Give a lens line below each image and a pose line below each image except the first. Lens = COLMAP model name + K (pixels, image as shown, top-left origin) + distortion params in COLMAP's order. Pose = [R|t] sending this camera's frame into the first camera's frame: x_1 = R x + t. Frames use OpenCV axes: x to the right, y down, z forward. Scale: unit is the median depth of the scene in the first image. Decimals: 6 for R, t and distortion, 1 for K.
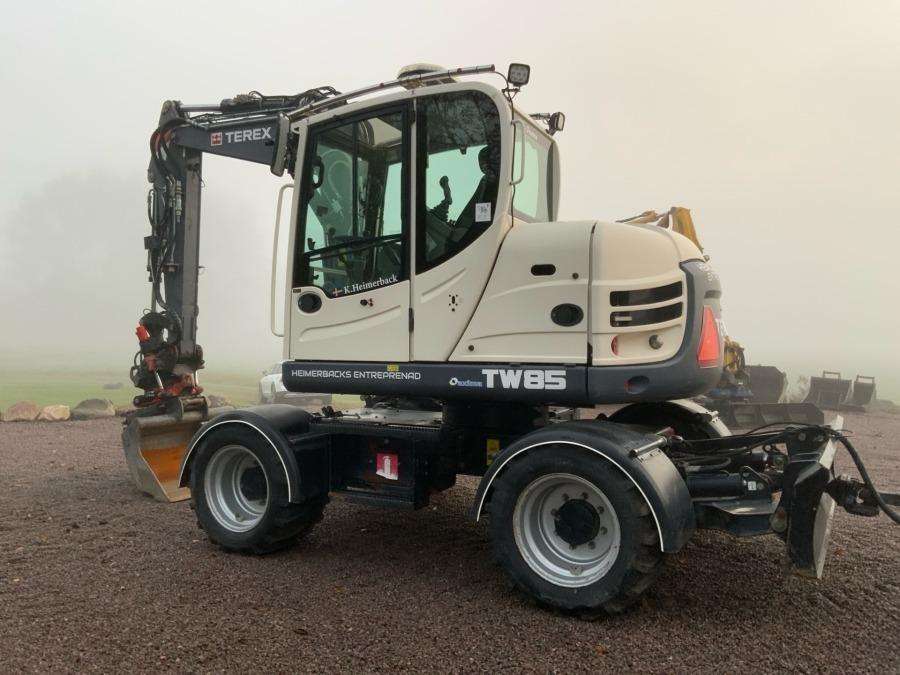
lens RADIAL K [[739.8, 0, 448.7], [0, 739.8, 336.2], [0, 0, 1]] dist [0.103498, -0.216541]
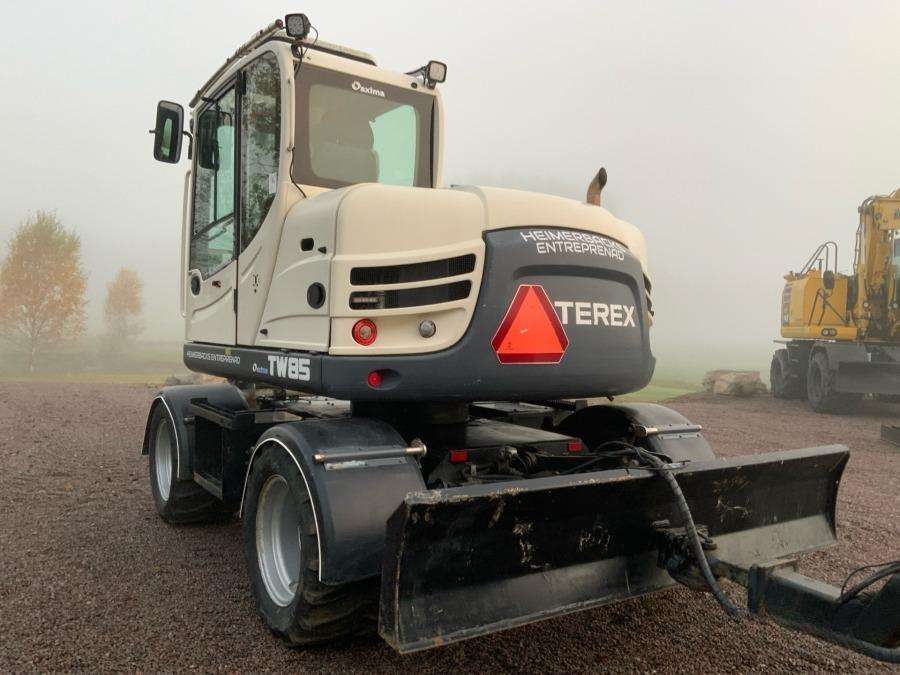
lens RADIAL K [[737.6, 0, 446.2], [0, 737.6, 336.9], [0, 0, 1]] dist [0.106494, -0.229992]
pose [[0.883433, 0.024623, -0.467909, 0.652622], [-0.017875, 0.999662, 0.018857, 0.000581], [0.468216, -0.008295, 0.883575, 0.283228]]
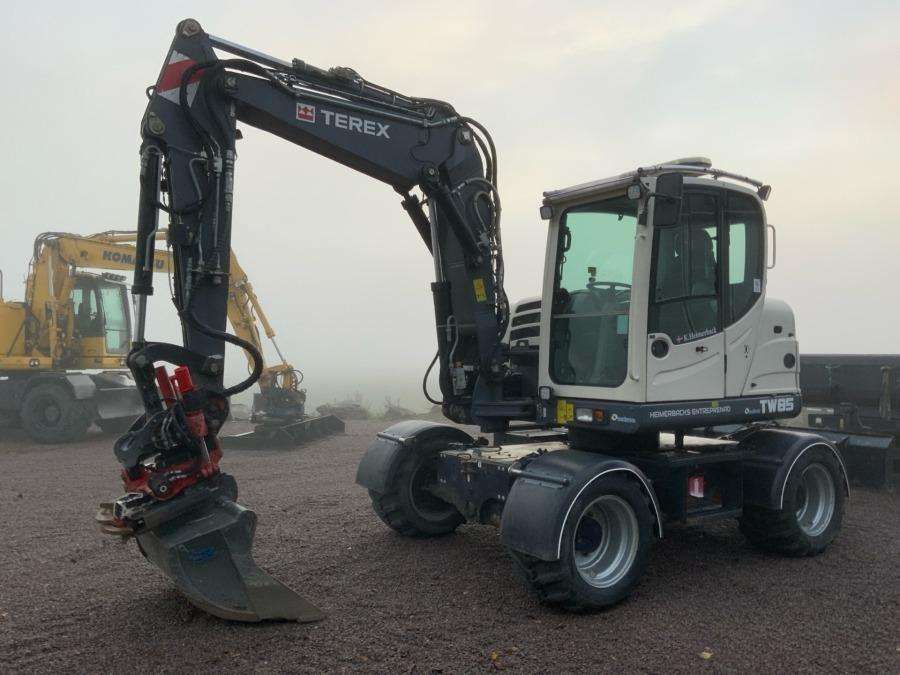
lens RADIAL K [[737.6, 0, 446.2], [0, 737.6, 336.9], [0, 0, 1]] dist [0.106494, -0.229992]
pose [[0.469251, 0.016026, 0.882919, -1.408916], [-0.001805, 0.999851, -0.017190, -0.046520], [-0.883063, 0.006473, 0.469210, 0.841639]]
